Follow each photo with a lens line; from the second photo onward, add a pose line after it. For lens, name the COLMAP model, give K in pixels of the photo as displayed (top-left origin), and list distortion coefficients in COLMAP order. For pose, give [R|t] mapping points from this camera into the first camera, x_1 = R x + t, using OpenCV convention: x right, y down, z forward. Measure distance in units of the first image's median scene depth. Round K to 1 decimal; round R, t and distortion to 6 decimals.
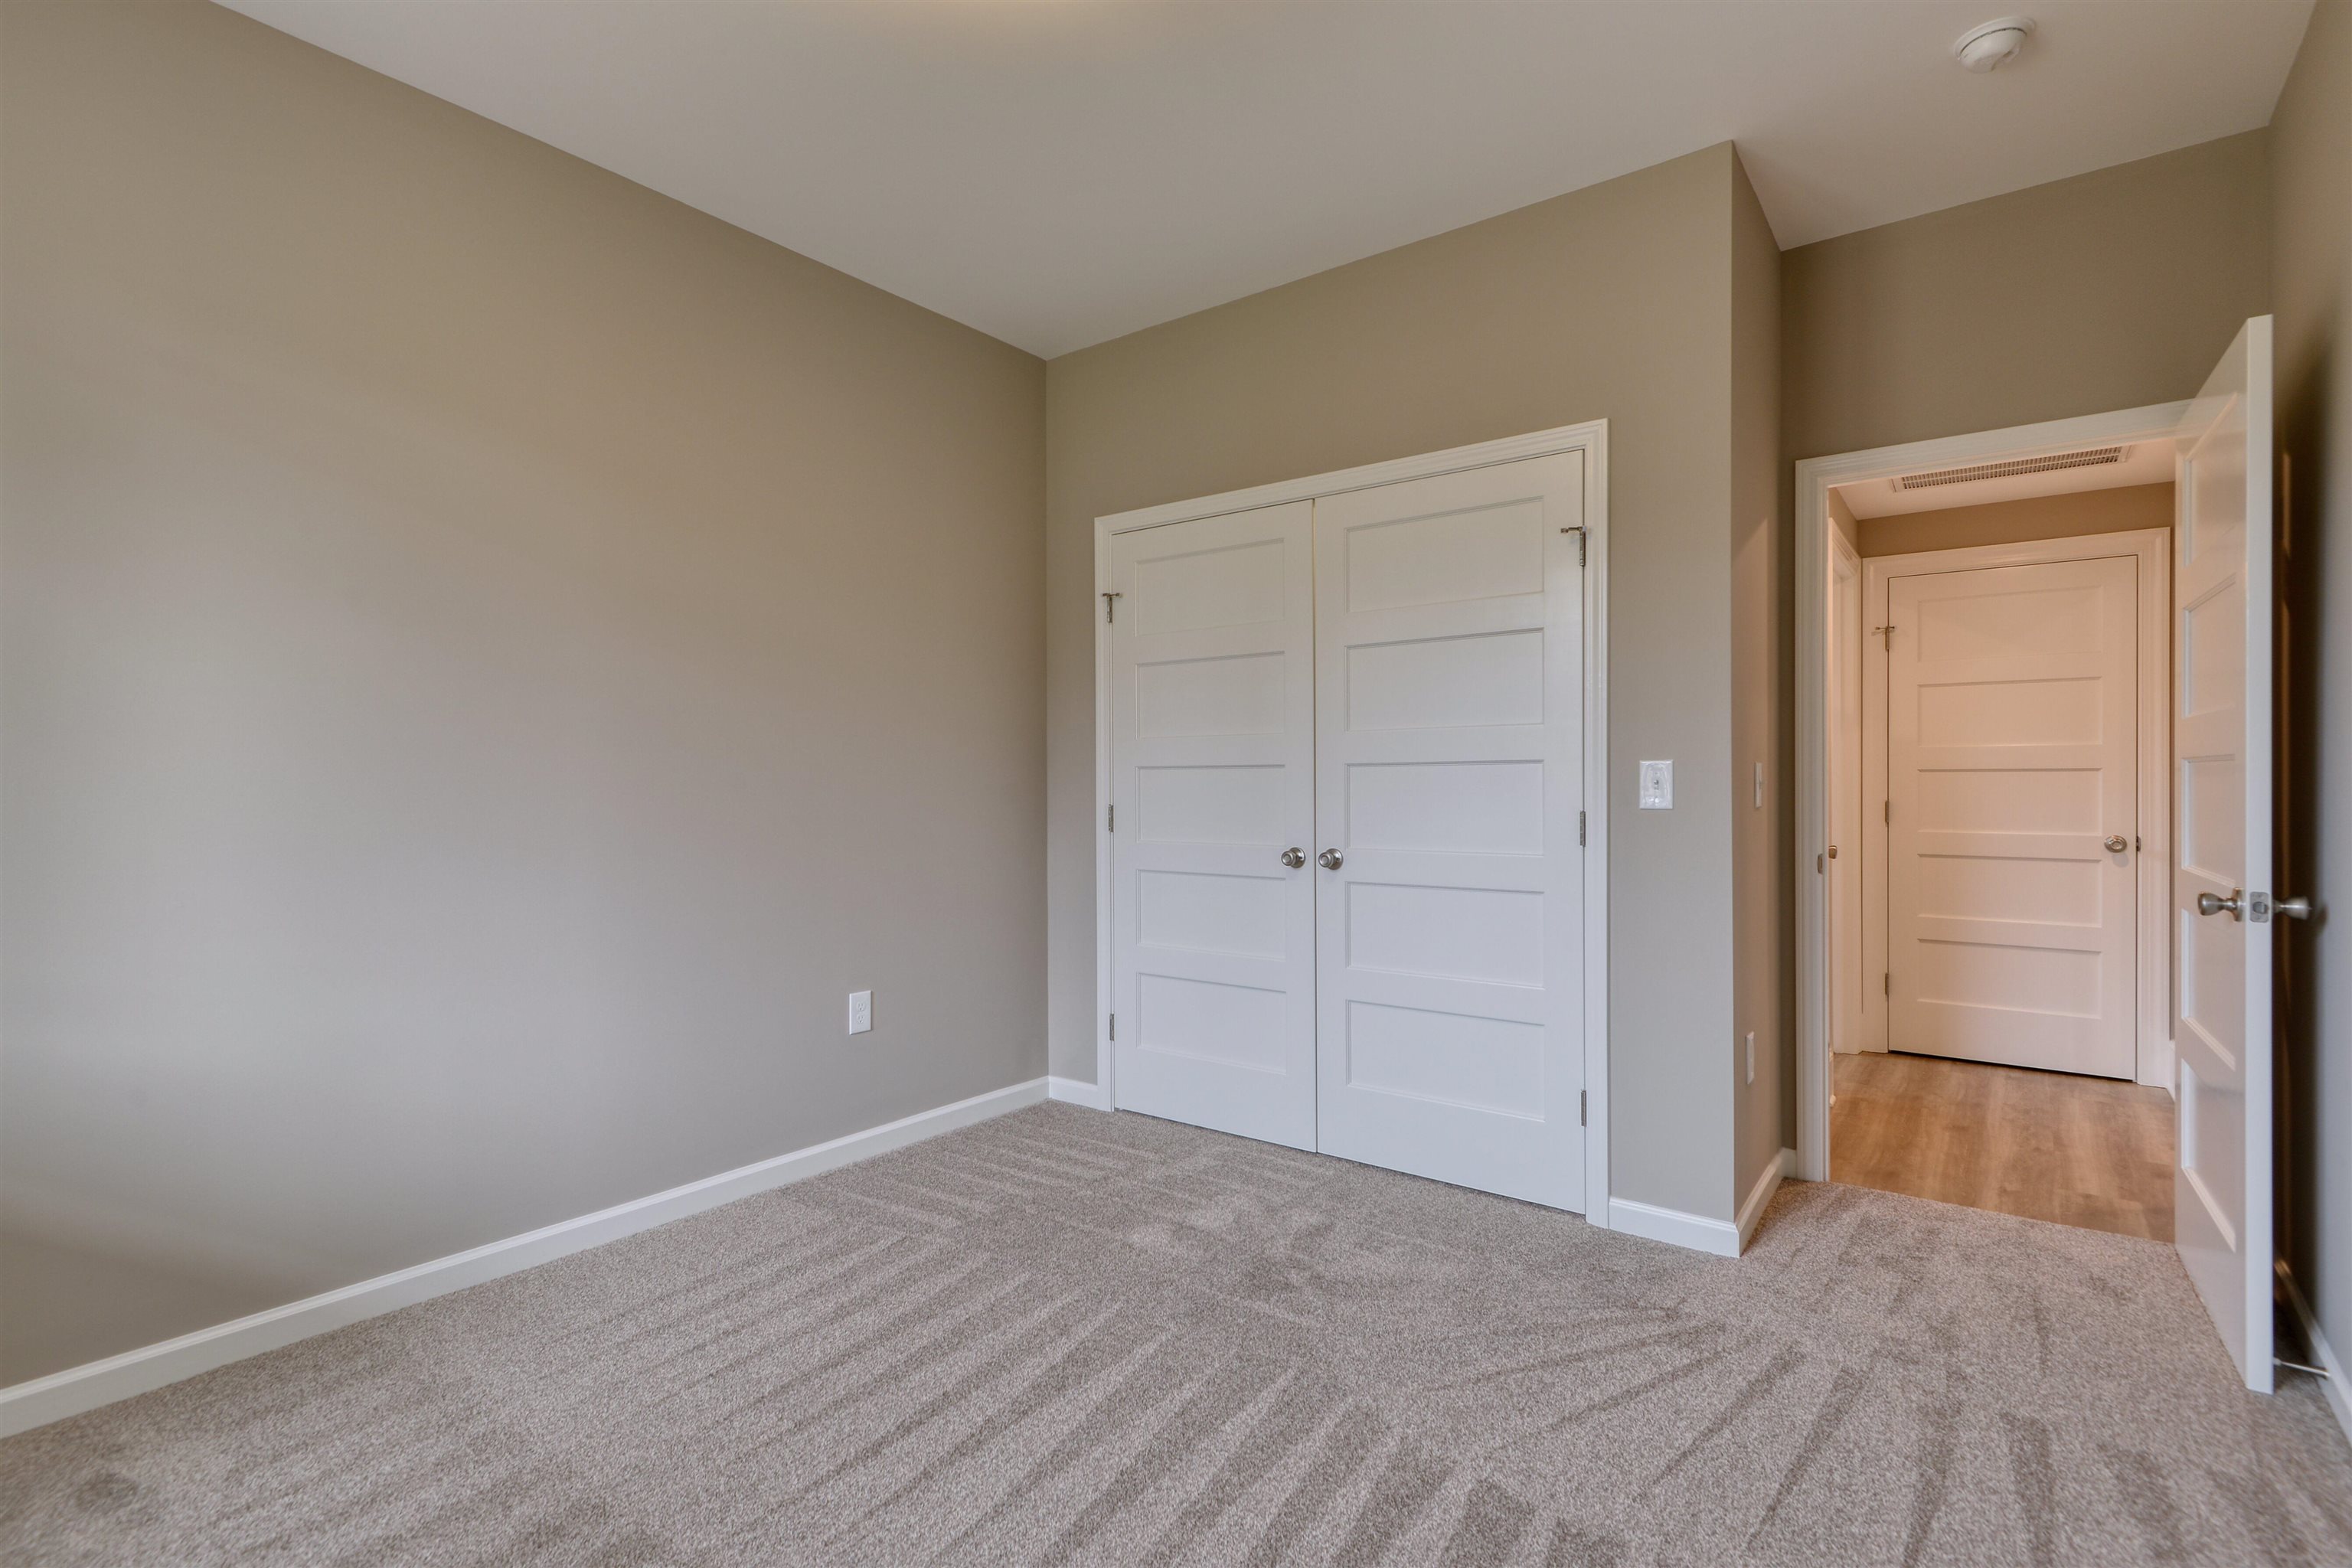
lens RADIAL K [[1100.0, 0, 1152.7], [0, 1100.0, 780.3], [0, 0, 1]] dist [0.000272, -0.006572]
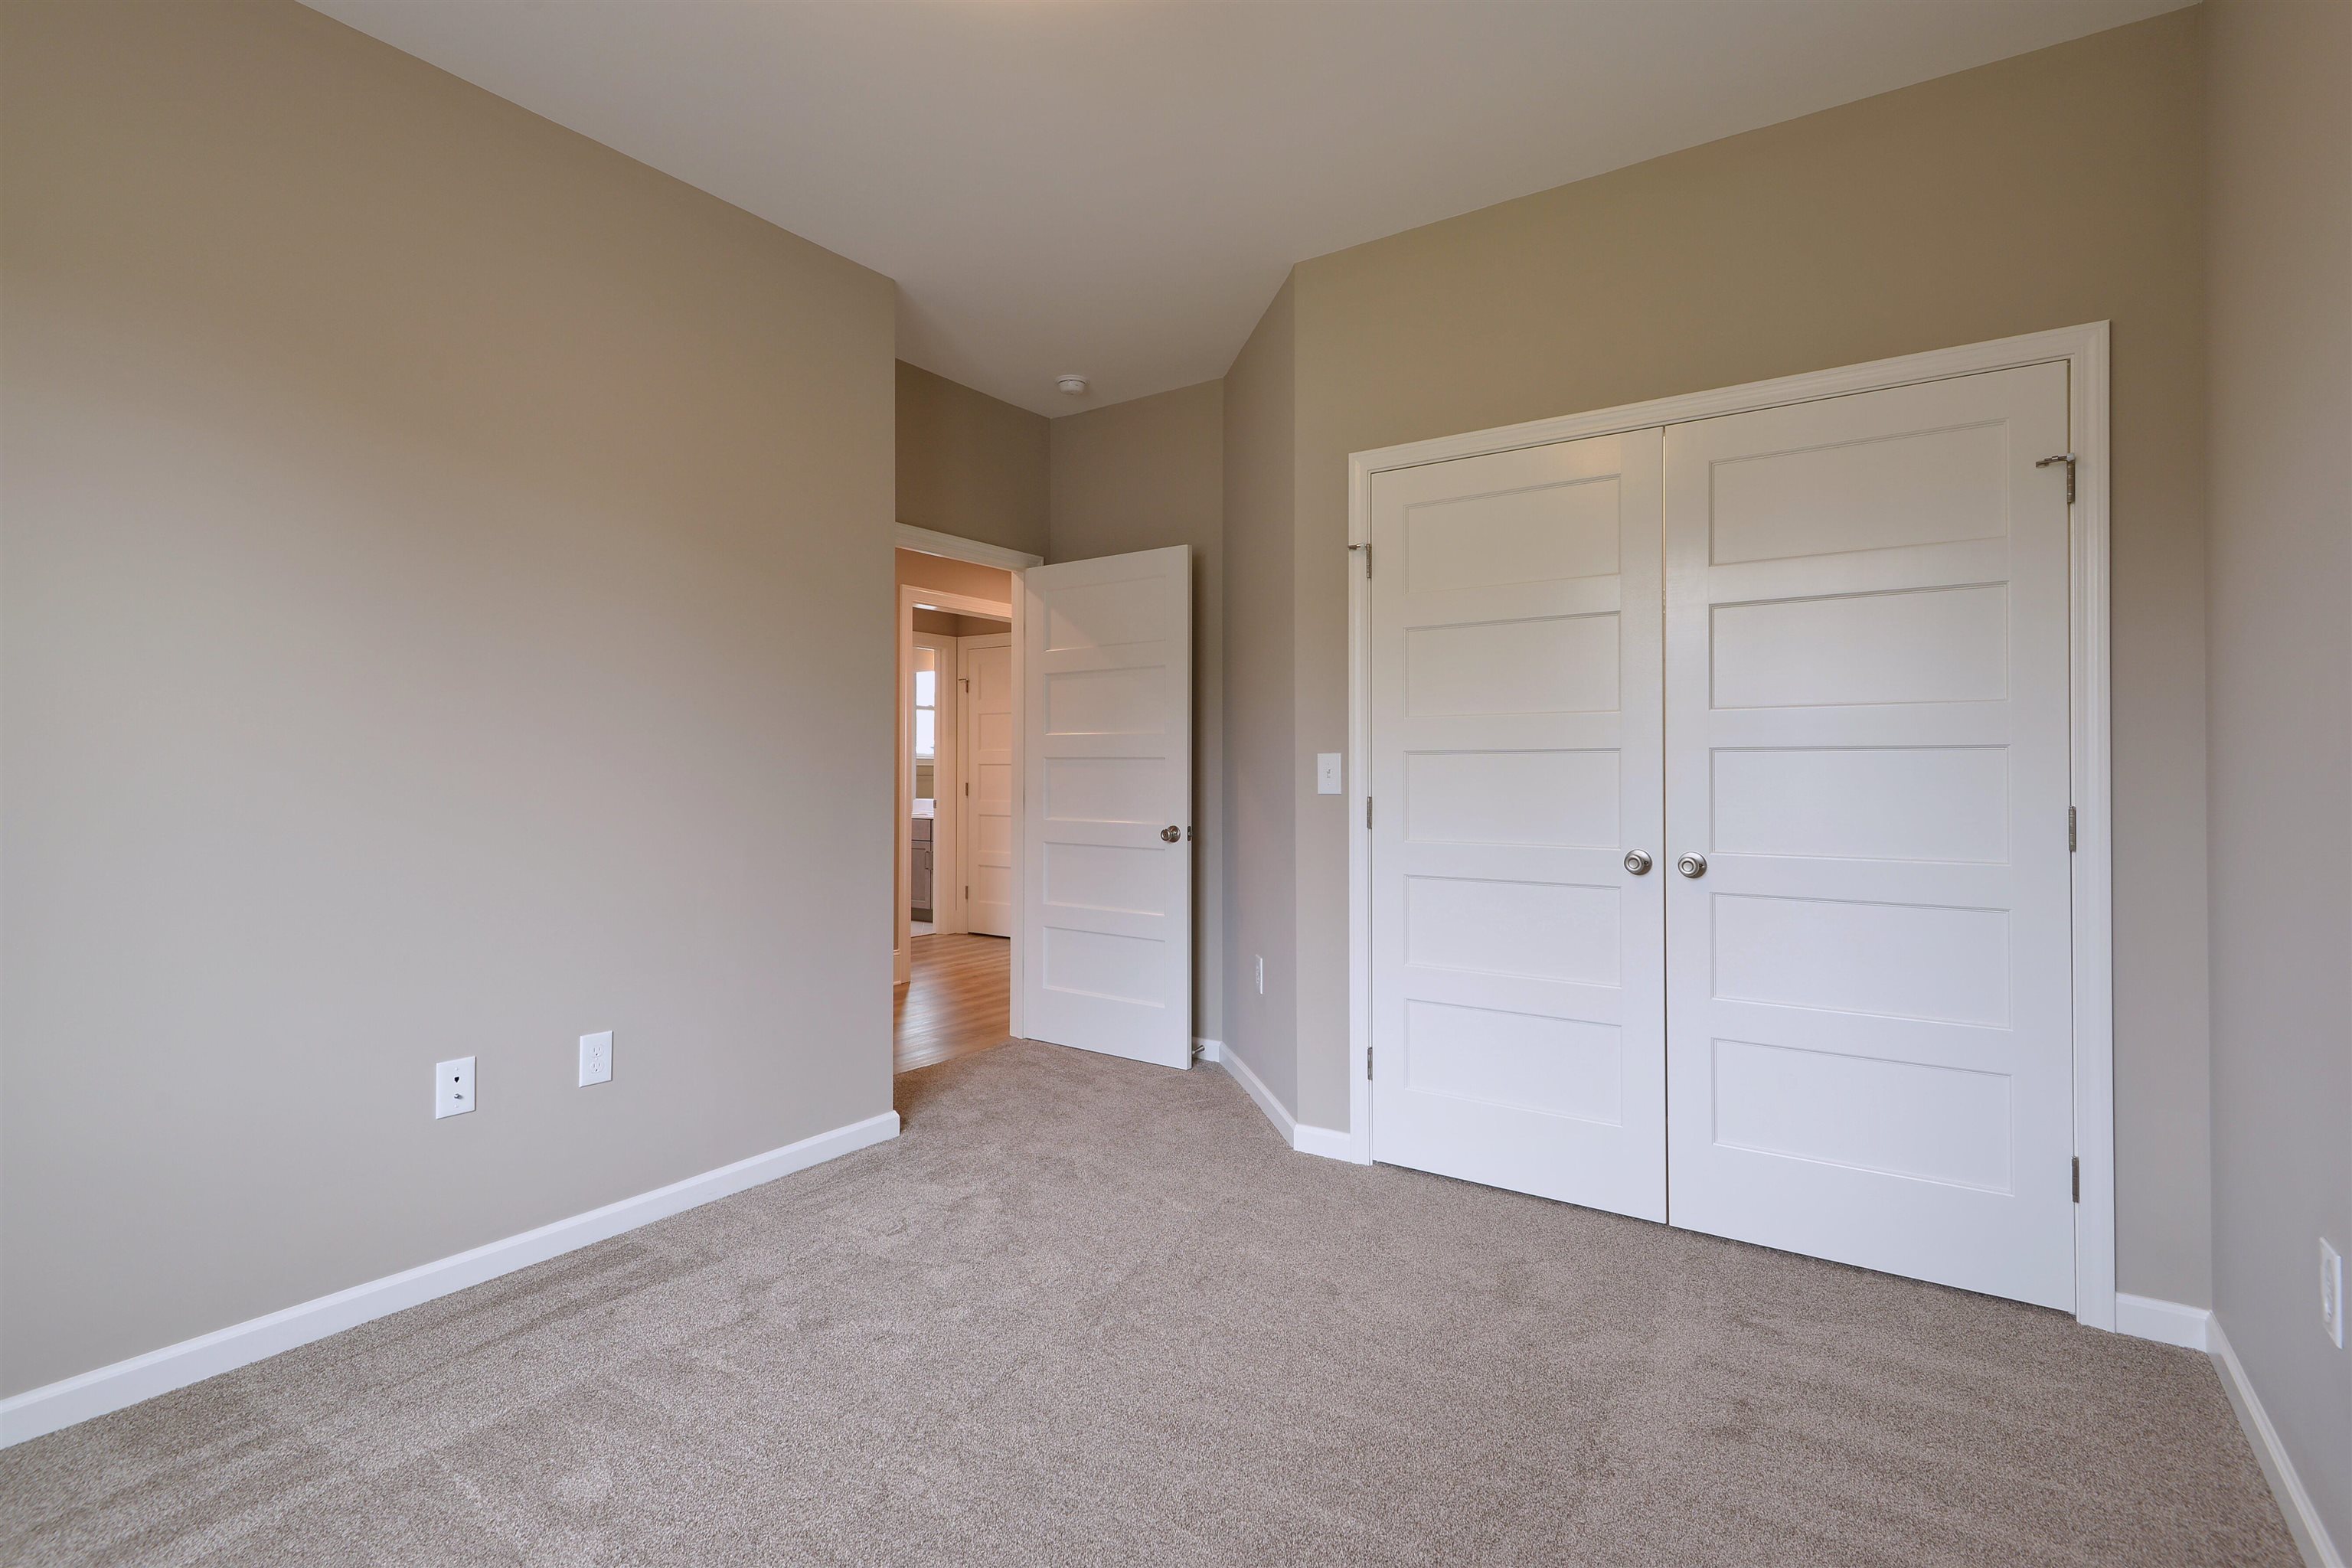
lens RADIAL K [[1105.0, 0, 1167.7], [0, 1105.0, 758.4], [0, 0, 1]] dist [0.001356, 0.000088]
pose [[0.998803, 0.005252, 0.048631, -0.308246], [-0.004820, 0.999948, -0.008990, 0.001899], [-0.048676, 0.008745, 0.998776, 0.225426]]
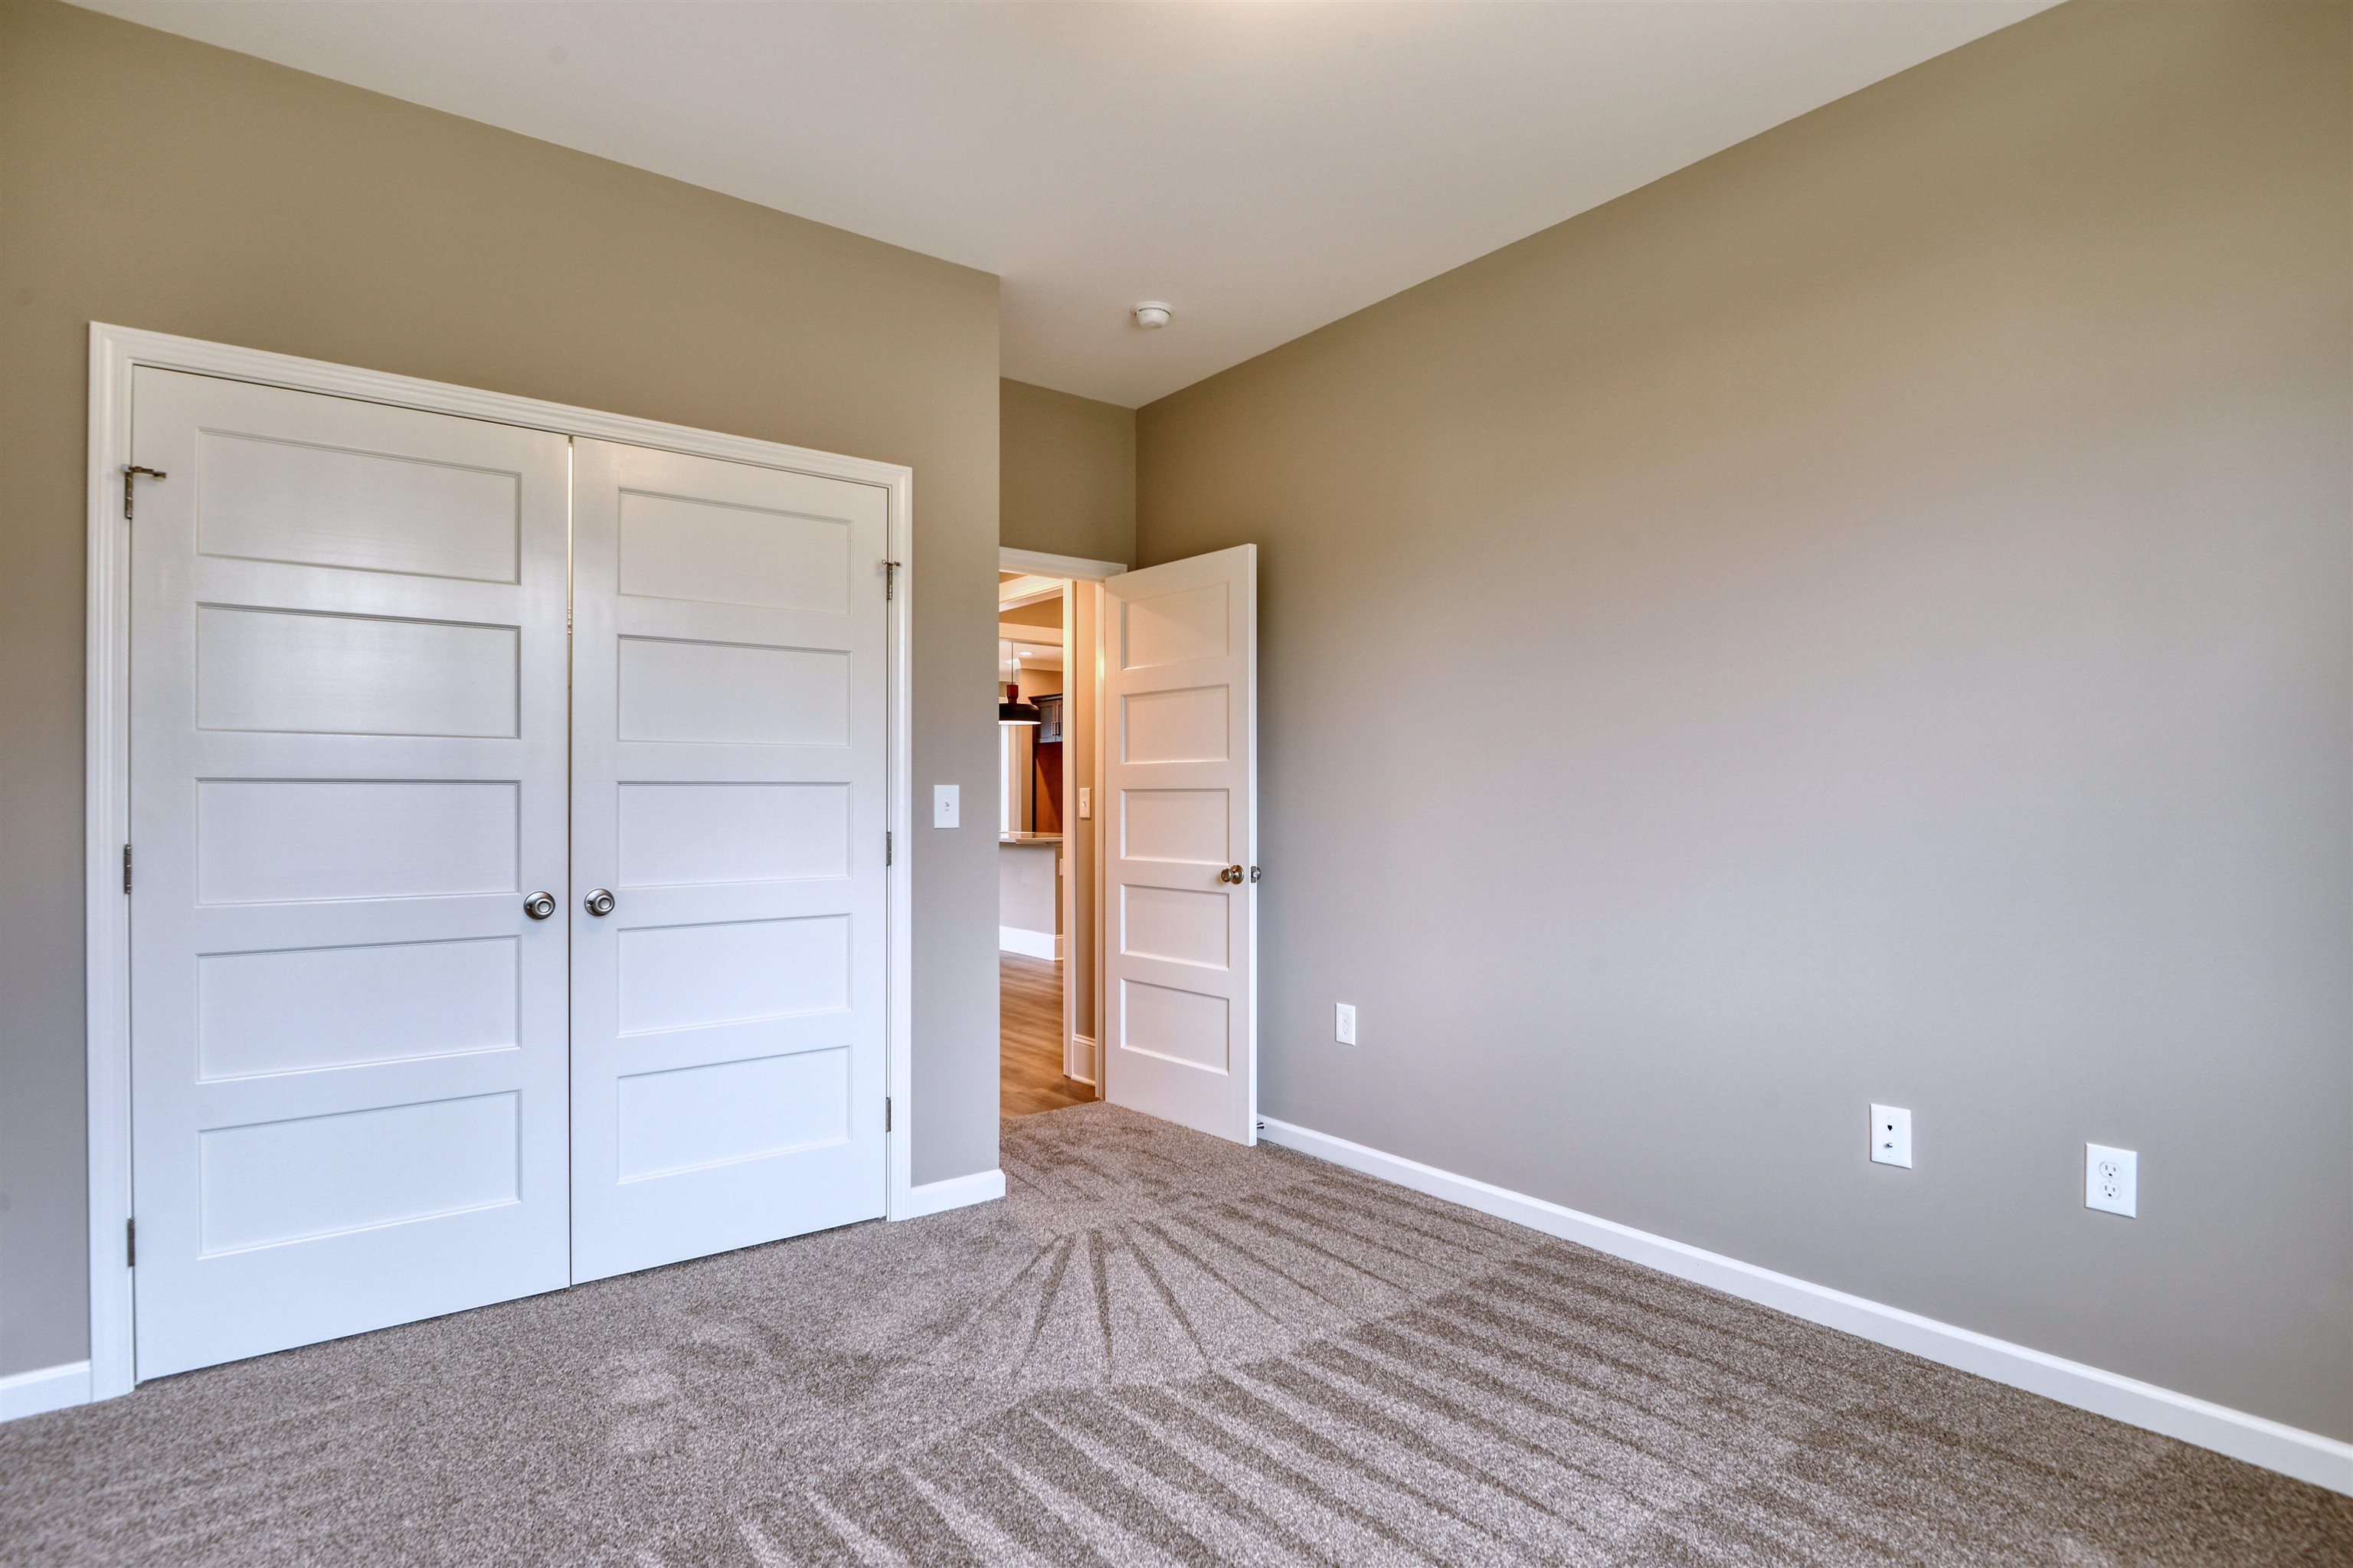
lens RADIAL K [[1147.6, 0, 1176.6], [0, 1147.6, 799.1], [0, 0, 1]] dist [-0.030641, 0.000747]
pose [[0.260643, 0.004397, 0.965425, -0.592530], [-0.001648, 0.999990, -0.004110, 0.000279], [-0.965434, -0.000519, 0.260648, 0.450173]]
